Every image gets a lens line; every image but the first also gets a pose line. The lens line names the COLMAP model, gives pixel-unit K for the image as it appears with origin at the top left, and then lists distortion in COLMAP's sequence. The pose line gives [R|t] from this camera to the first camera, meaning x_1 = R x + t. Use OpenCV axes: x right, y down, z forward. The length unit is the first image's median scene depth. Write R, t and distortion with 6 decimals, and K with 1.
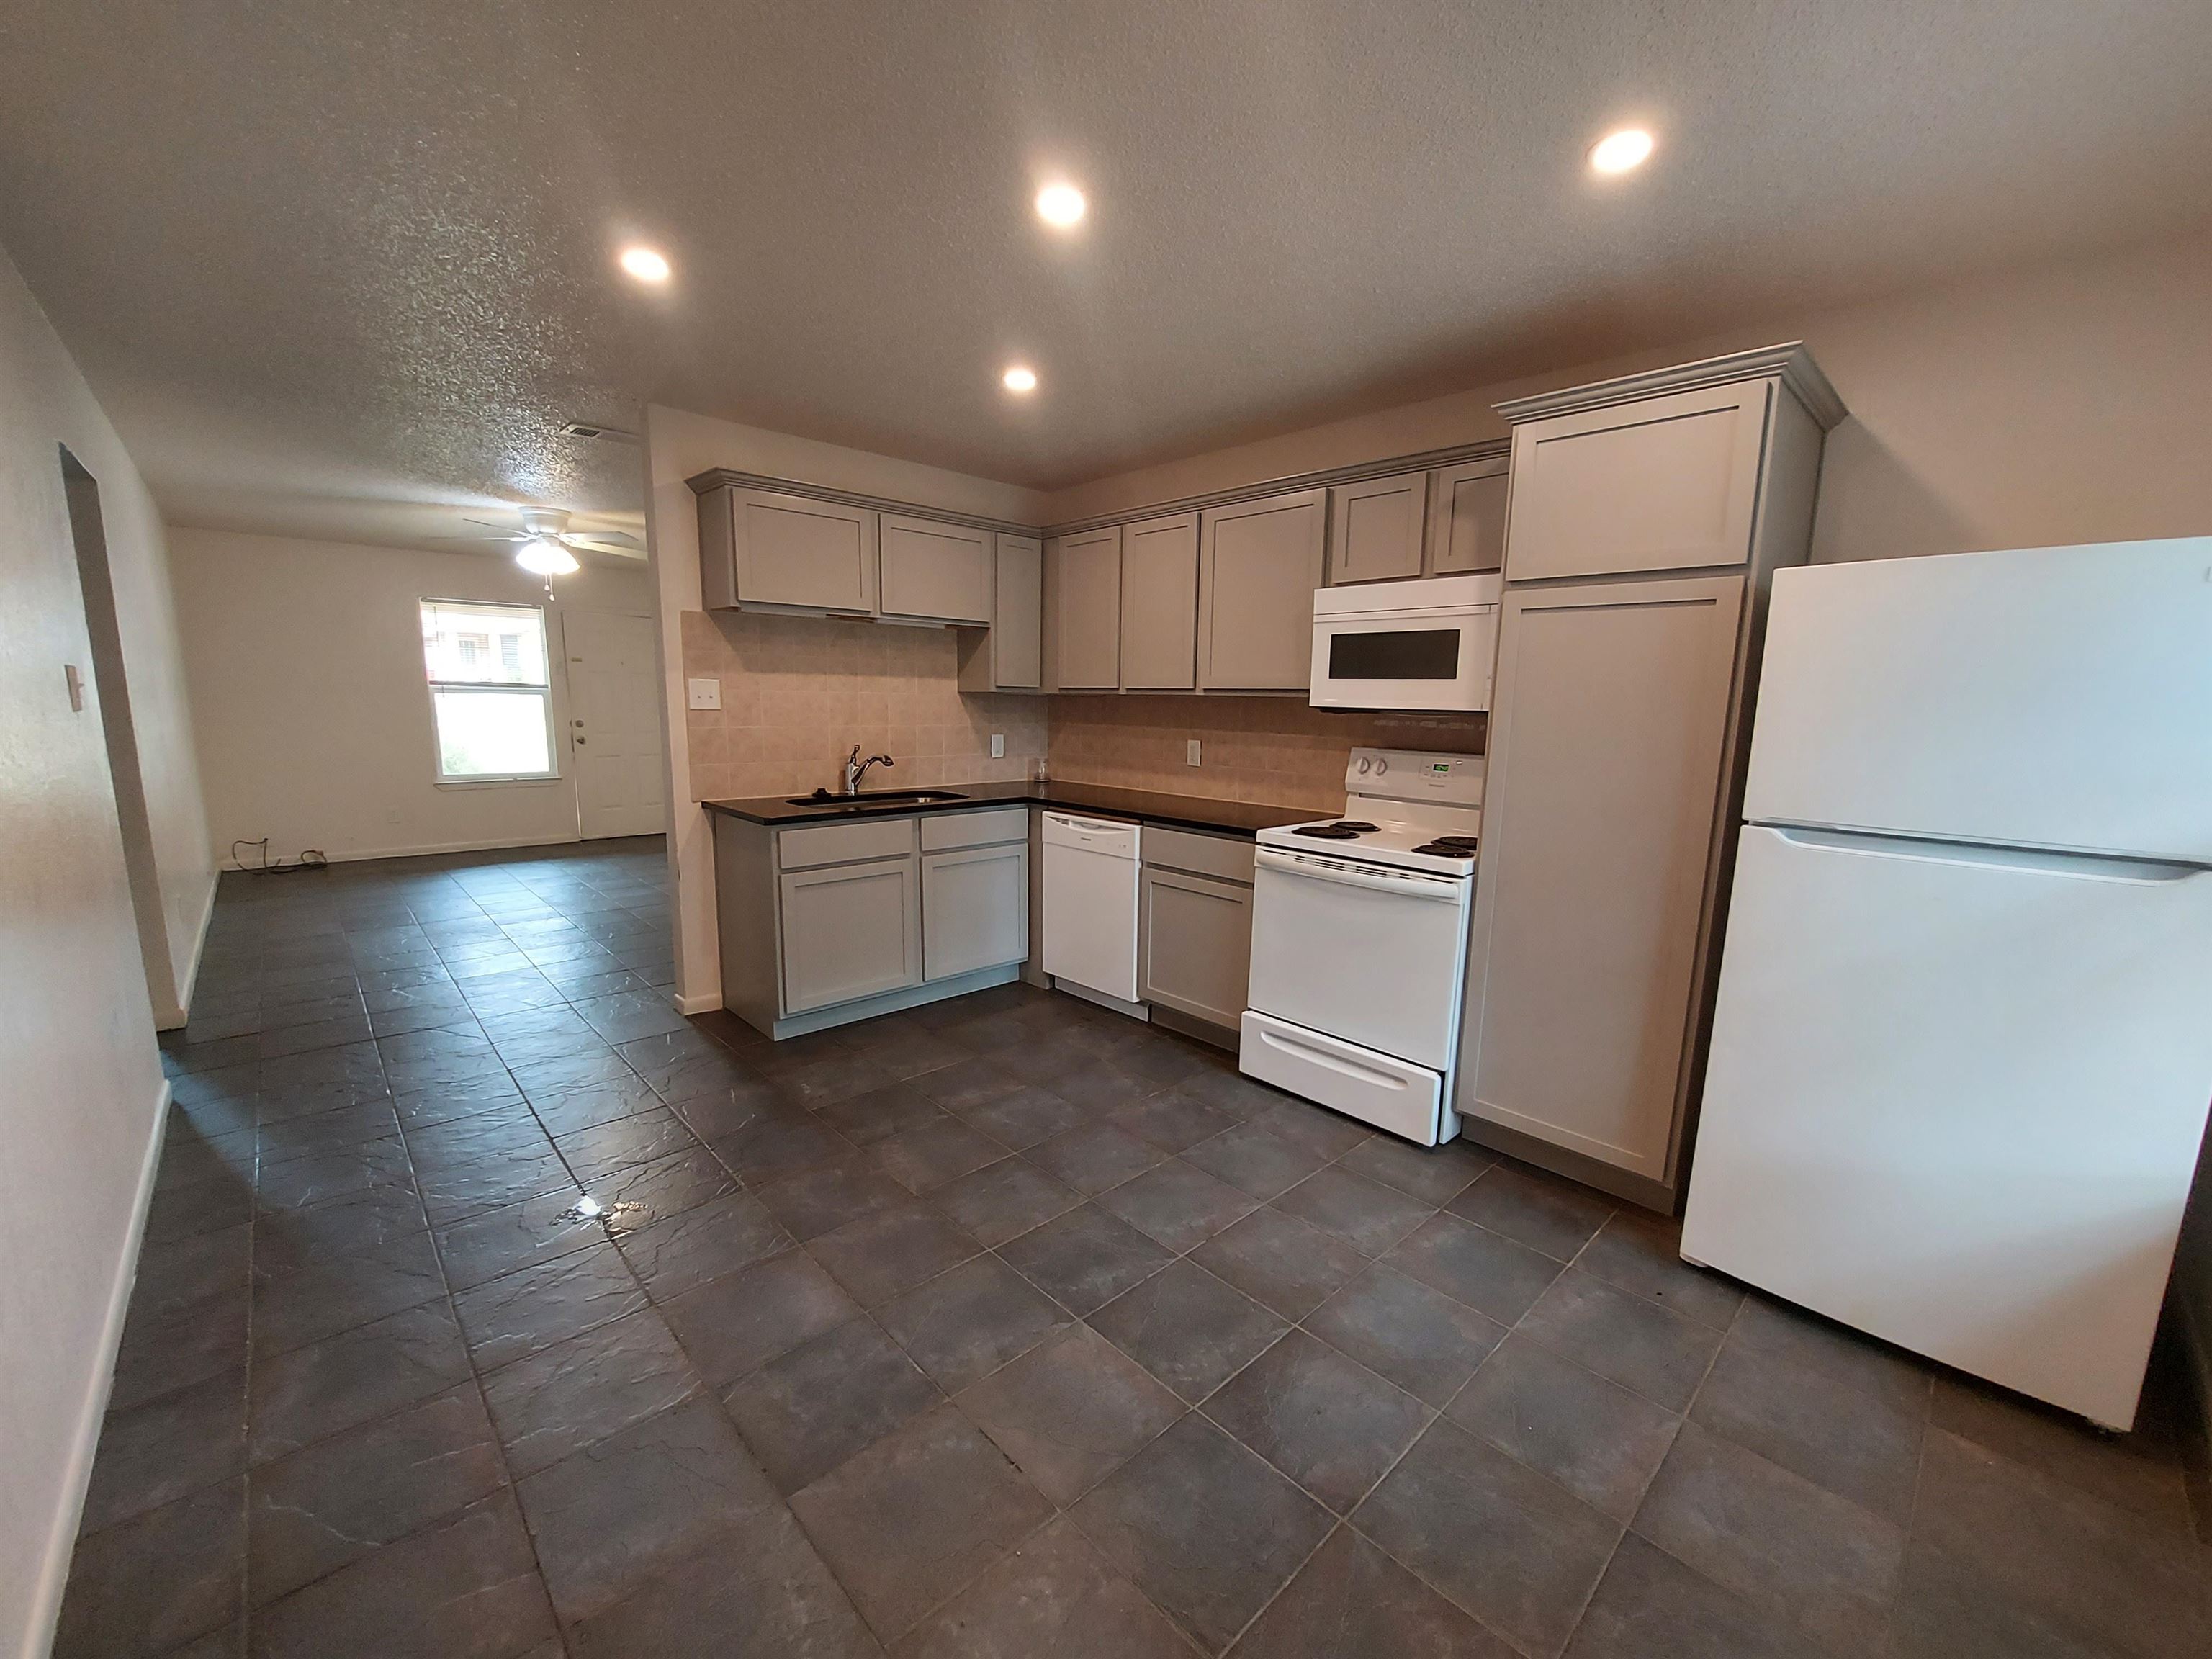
lens RADIAL K [[890.0, 0, 1116.3], [0, 890.0, 835.8], [0, 0, 1]] dist [-0.000773, -0.000139]
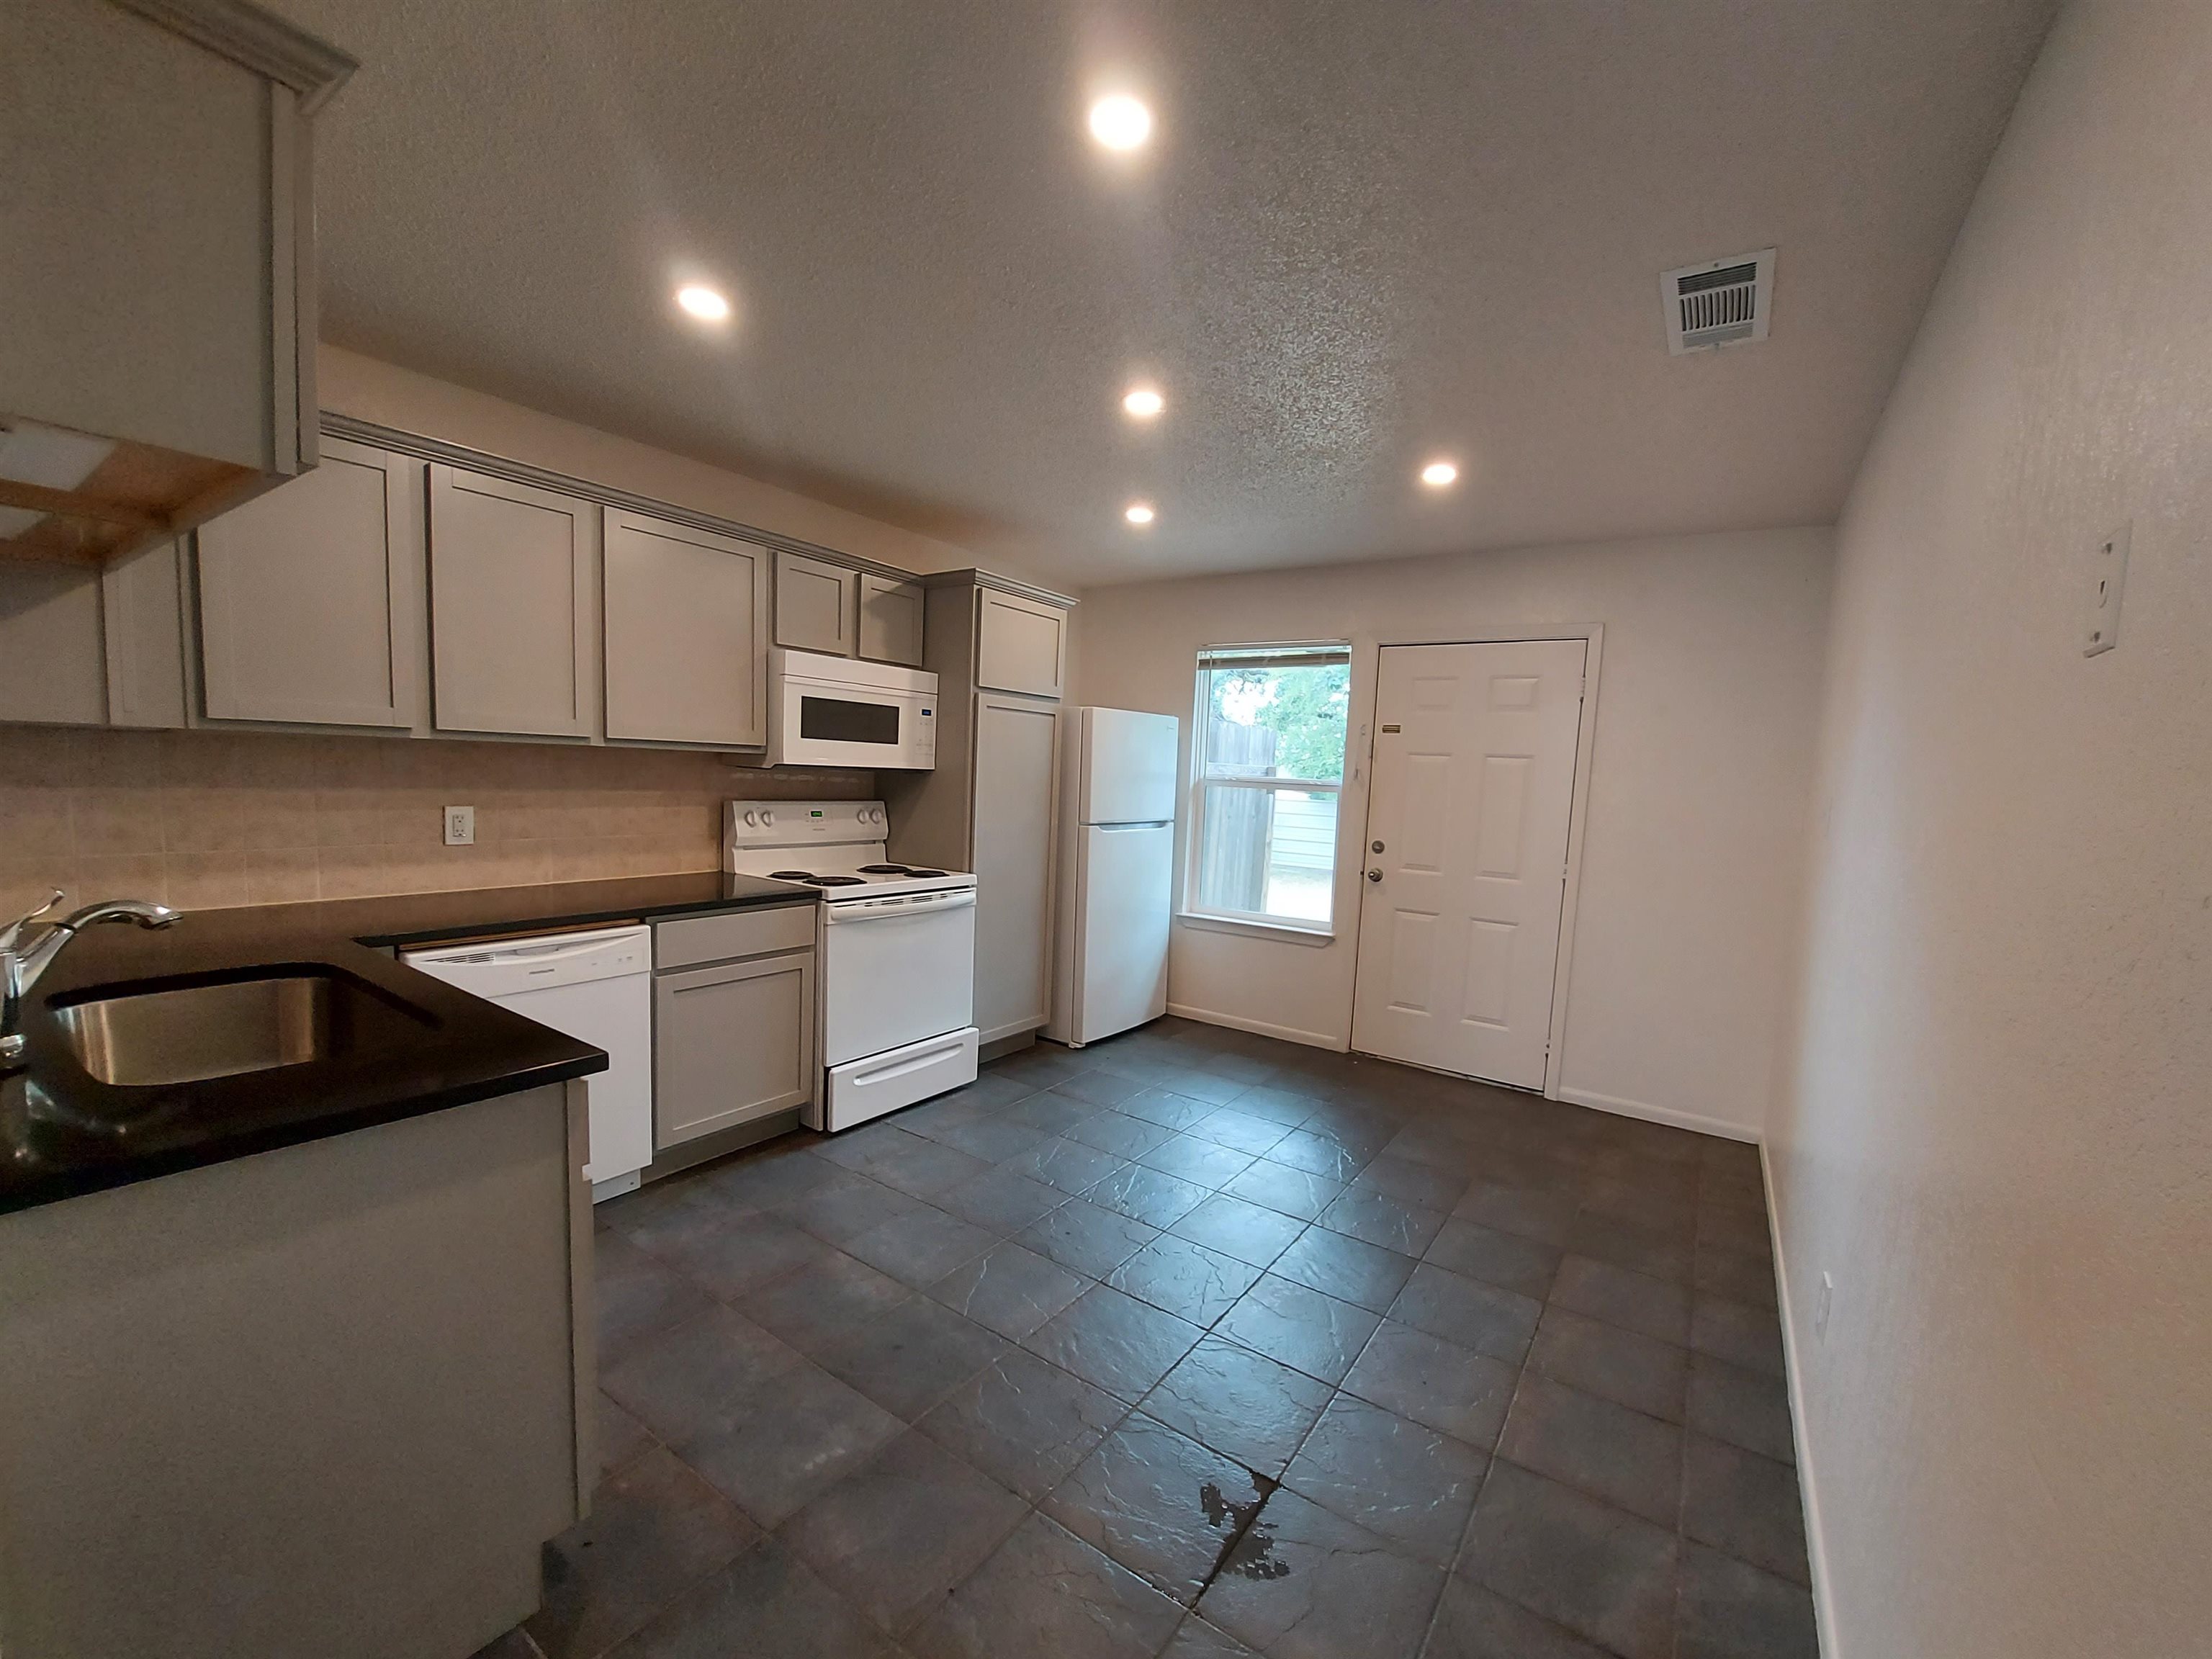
lens RADIAL K [[883.8, 0, 1110.1], [0, 883.8, 850.7], [0, 0, 1]] dist [-0.013651, -0.000043]
pose [[-0.194090, -0.116573, 0.974033, -0.728112], [0.102191, 0.985109, 0.138262, -0.129222], [-0.975646, 0.126373, -0.179287, 0.721450]]
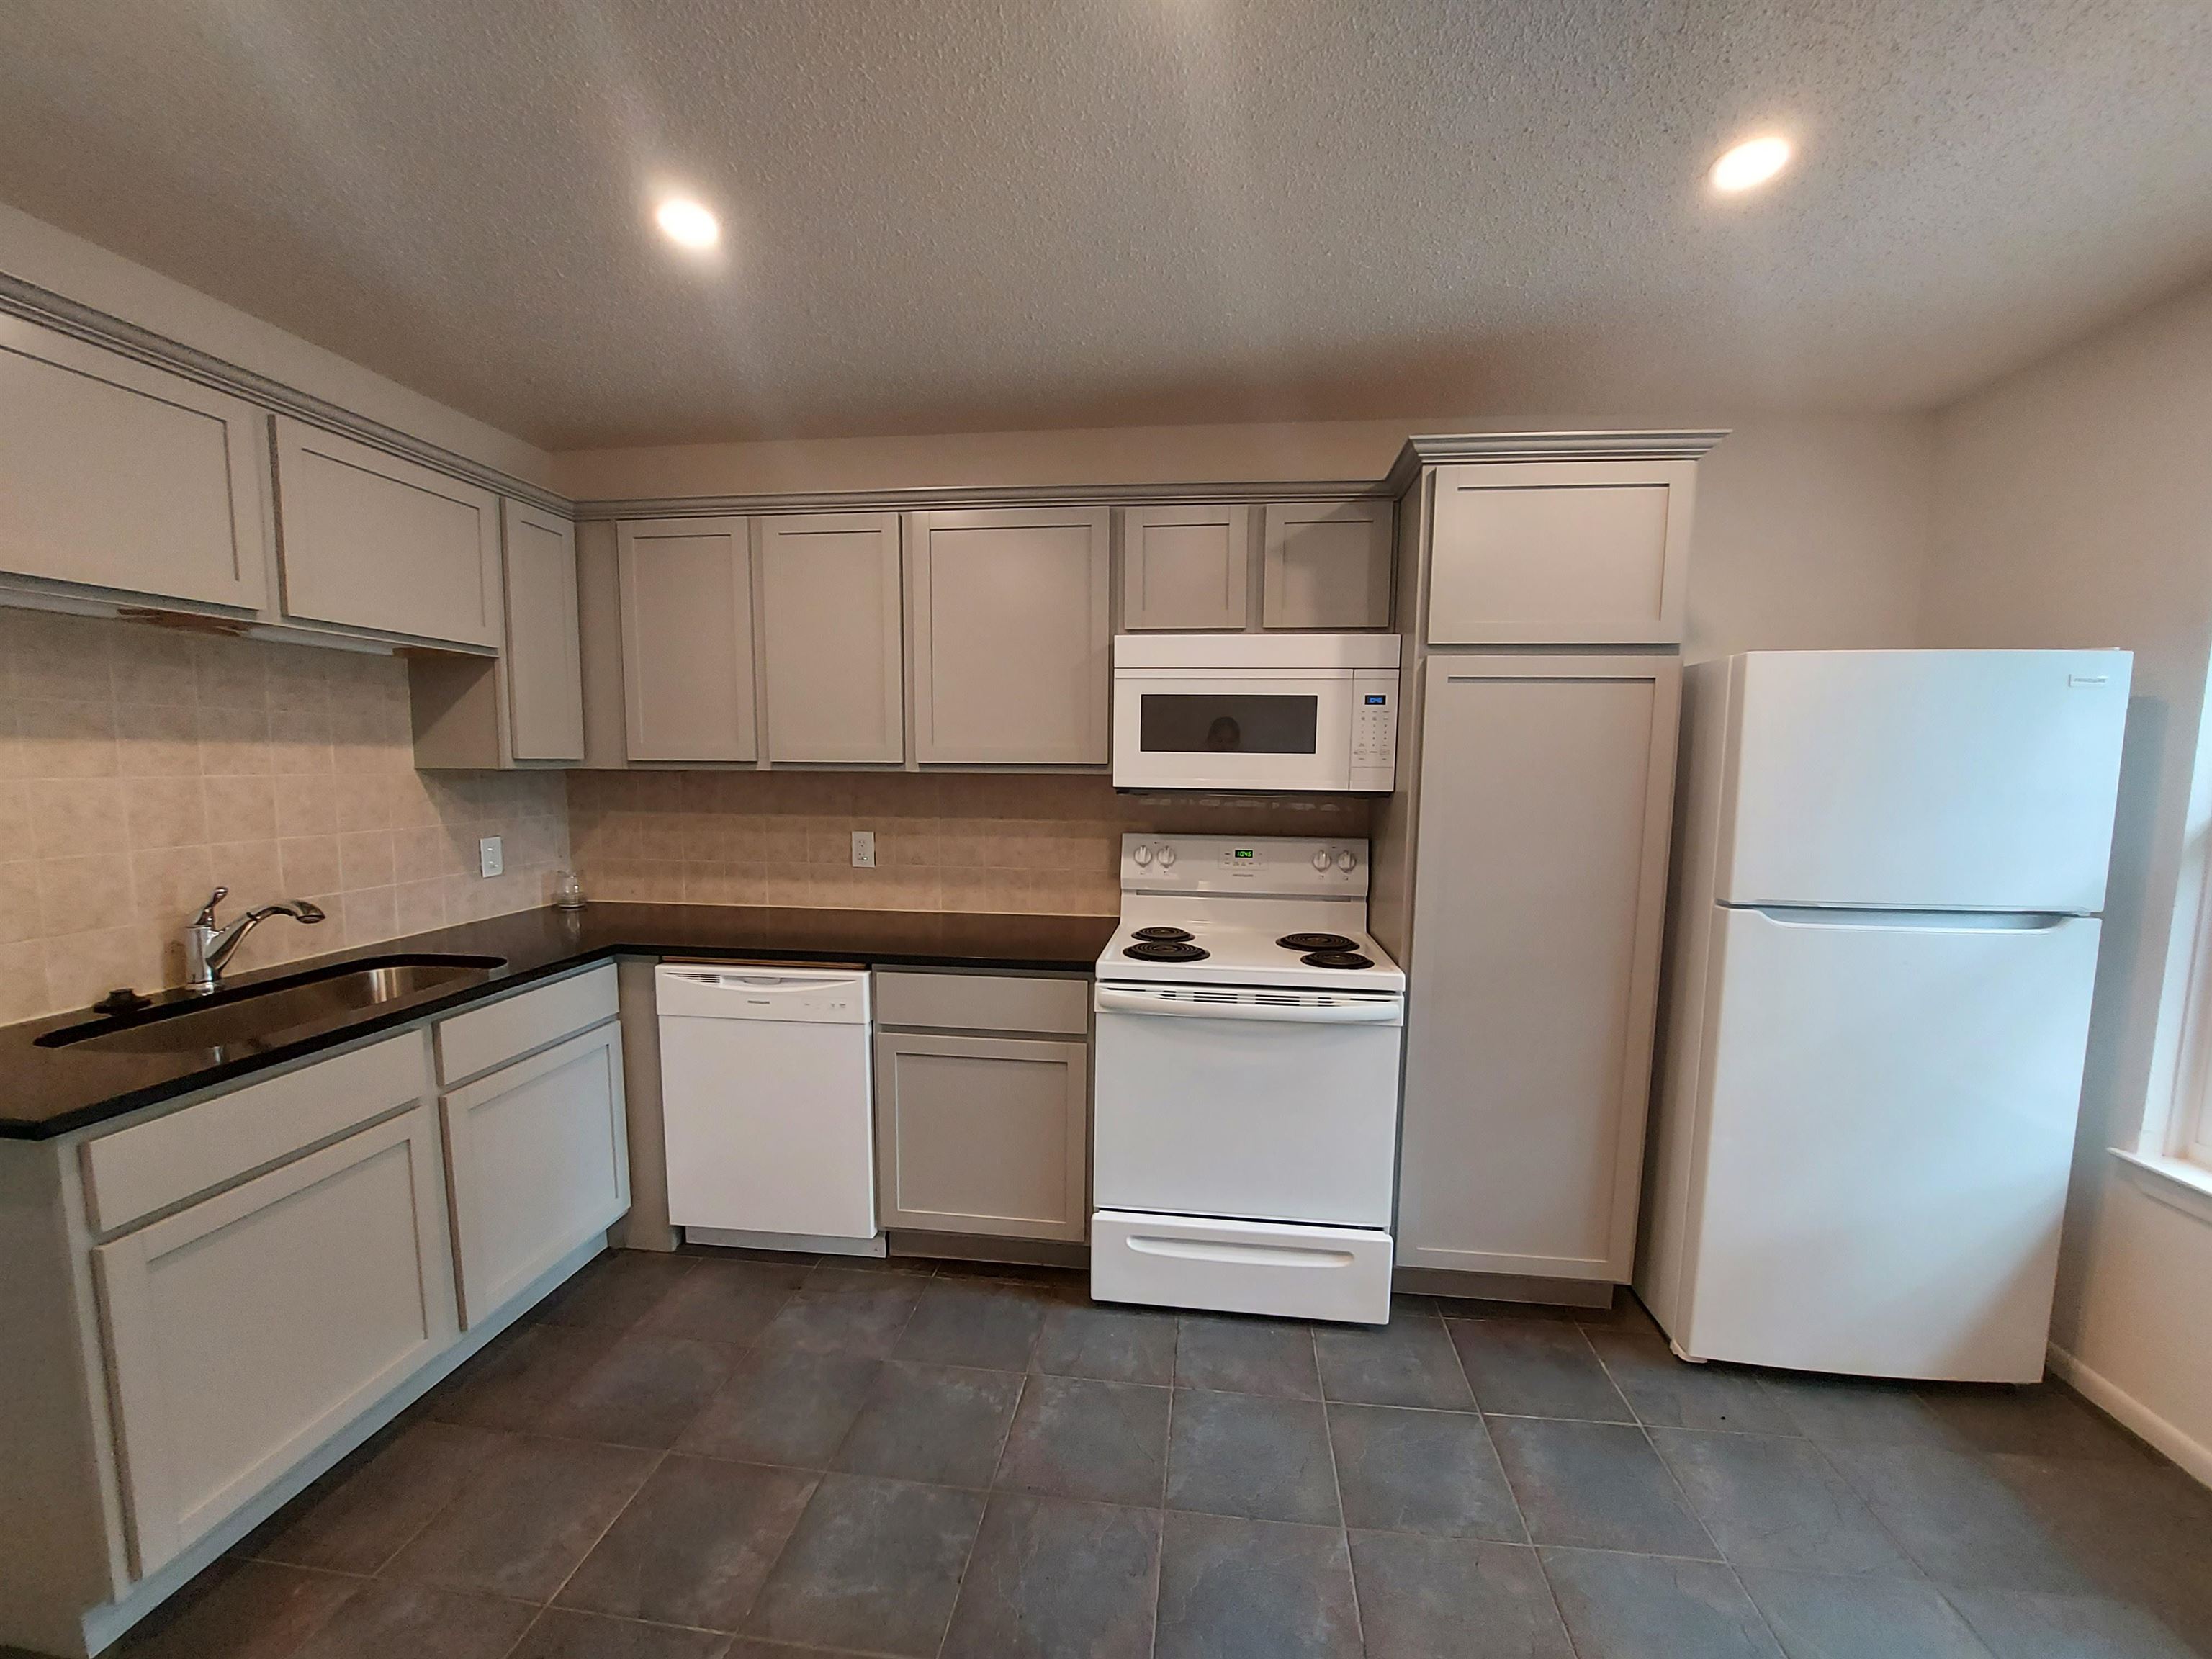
lens RADIAL K [[883.8, 0, 1110.1], [0, 883.8, 850.7], [0, 0, 1]] dist [-0.013651, -0.000043]
pose [[0.772333, -0.074564, 0.630826, -0.231749], [0.101447, 0.994819, -0.006615, -0.075044], [-0.627064, 0.069105, 0.775896, 0.363581]]
